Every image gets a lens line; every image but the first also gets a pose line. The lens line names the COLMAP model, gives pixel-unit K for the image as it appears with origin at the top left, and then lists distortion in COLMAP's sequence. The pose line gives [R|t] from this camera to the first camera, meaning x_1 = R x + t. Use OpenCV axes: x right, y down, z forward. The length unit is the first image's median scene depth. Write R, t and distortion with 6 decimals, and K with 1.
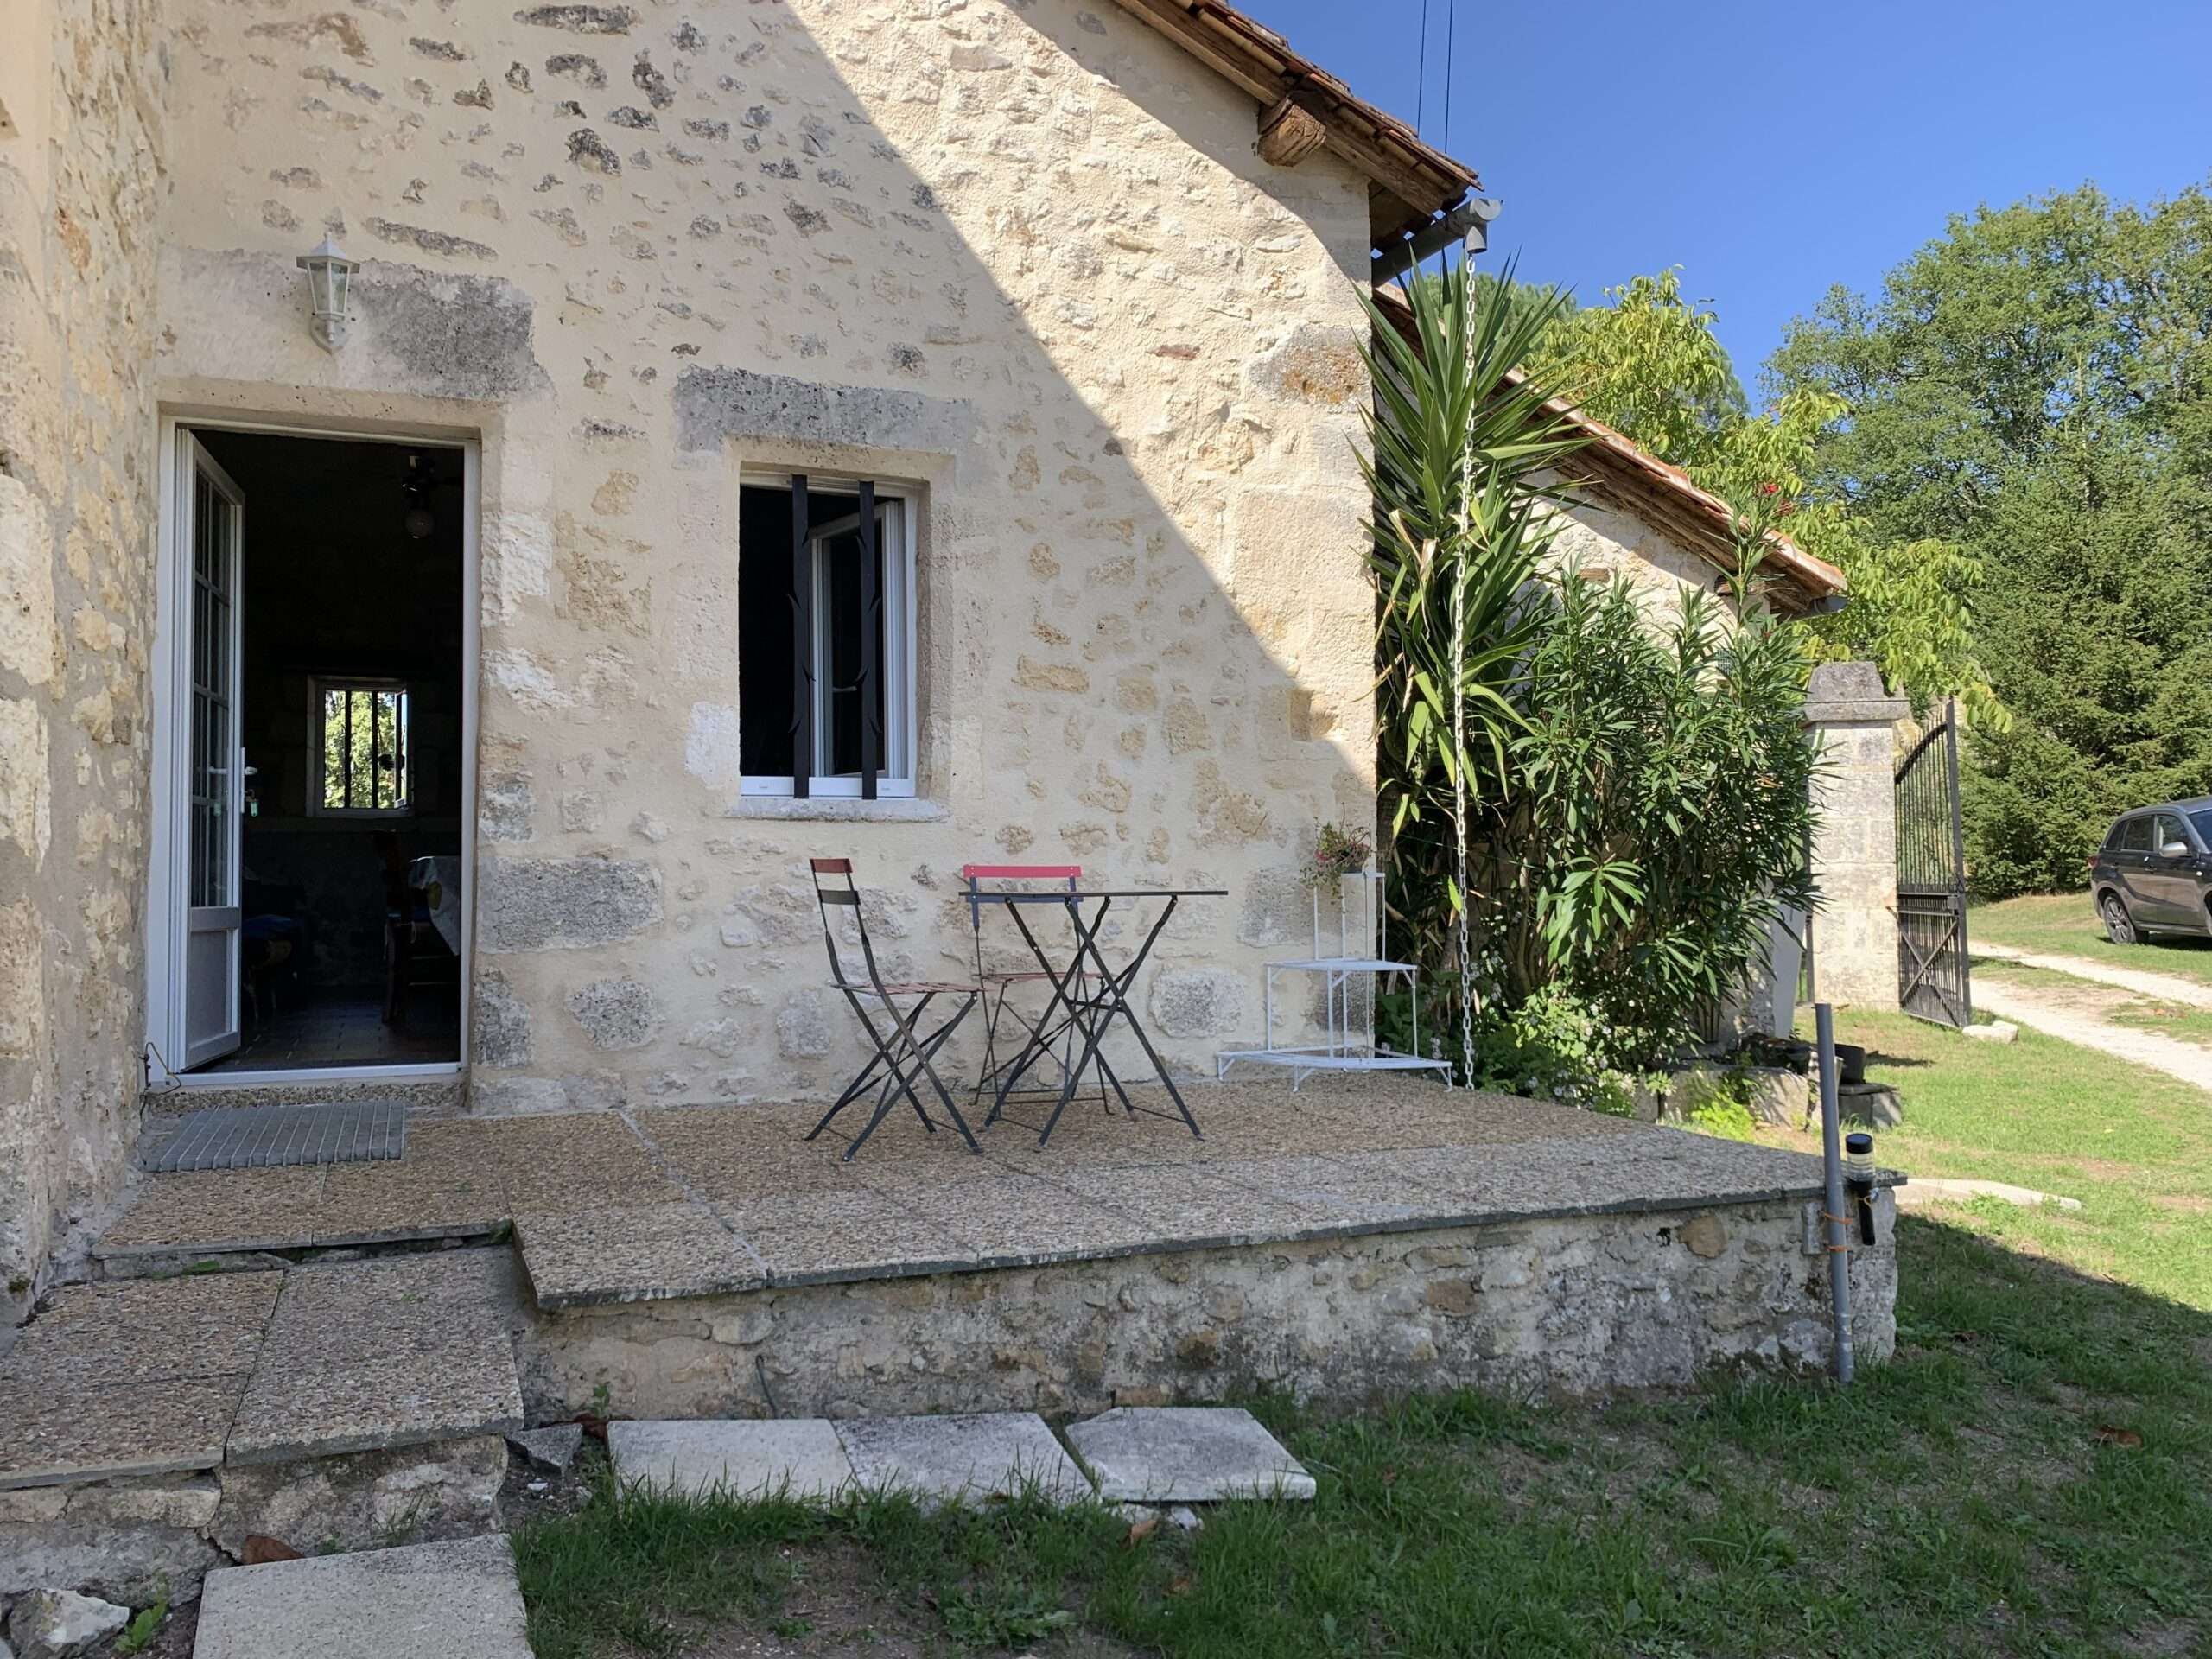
lens RADIAL K [[1669.6, 0, 1119.0], [0, 1669.6, 831.4], [0, 0, 1]] dist [0.055216, -0.081489]
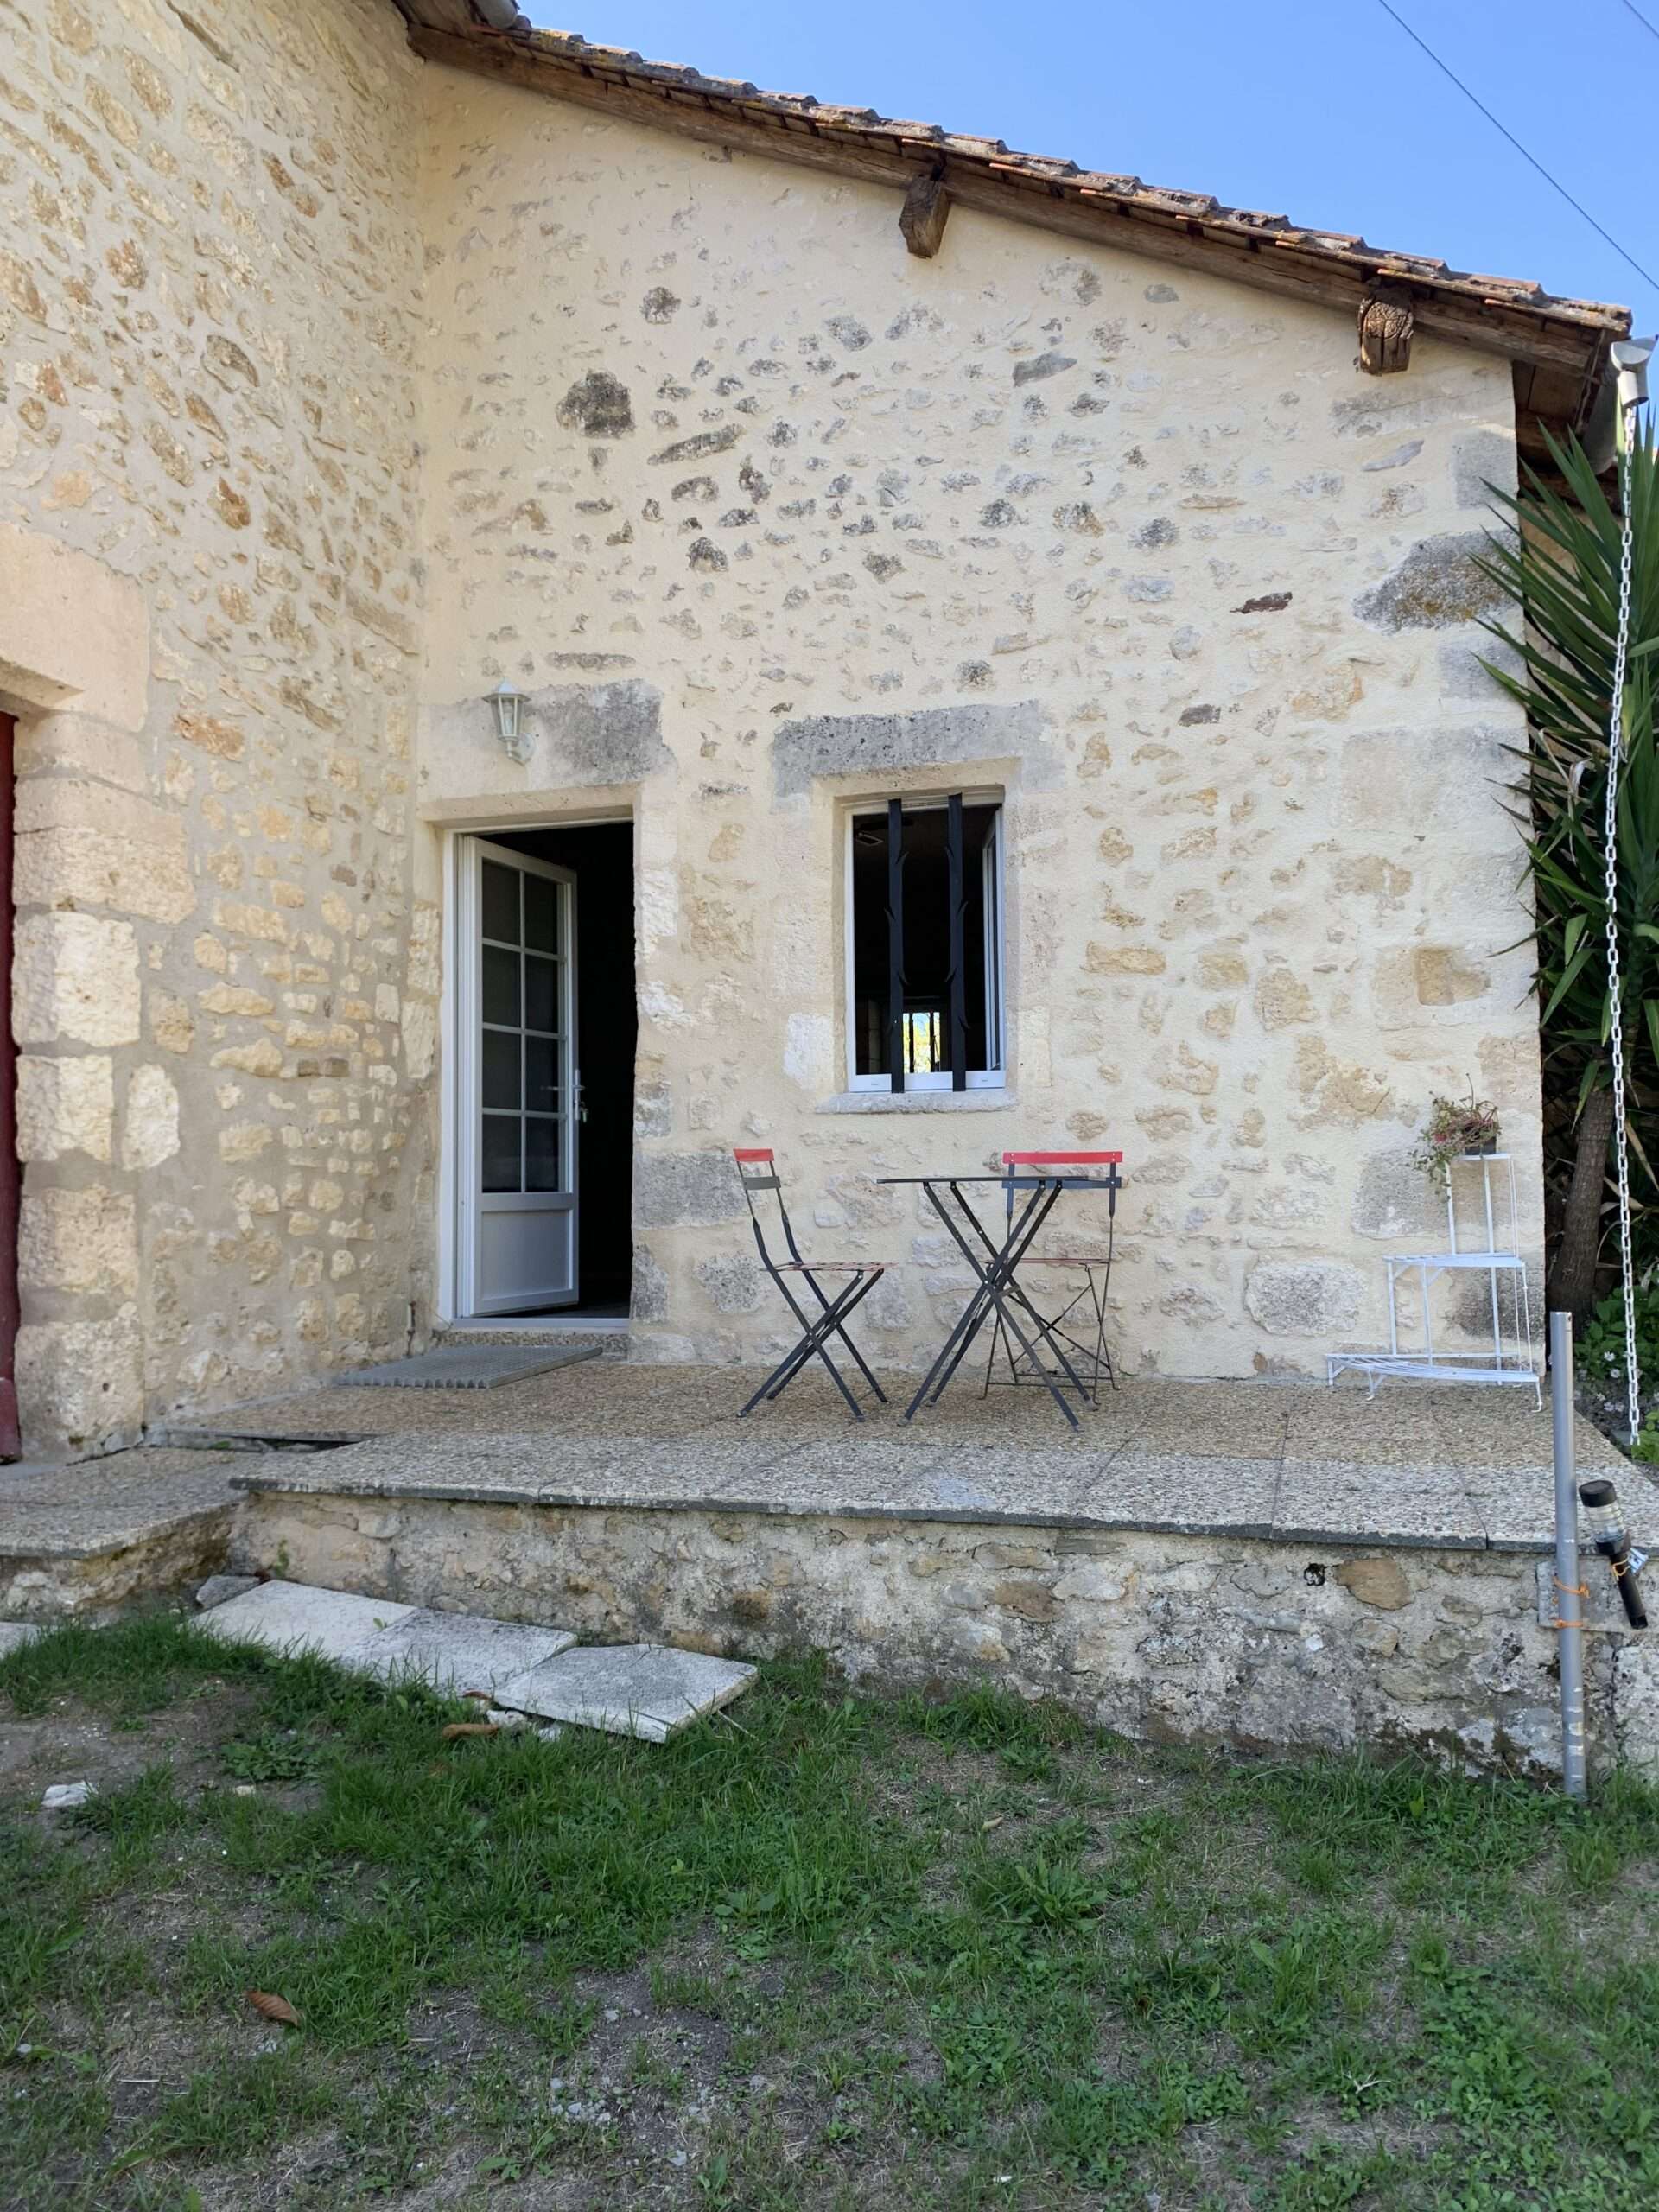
lens RADIAL K [[1669.6, 0, 840.5], [0, 1669.6, 1105.3], [0, 0, 1]] dist [0.055216, -0.081489]
pose [[0.790109, -0.033134, -0.612071, 0.492750], [0.027815, 0.999447, -0.018199, 0.007484], [0.612335, -0.002646, 0.790594, 0.126829]]
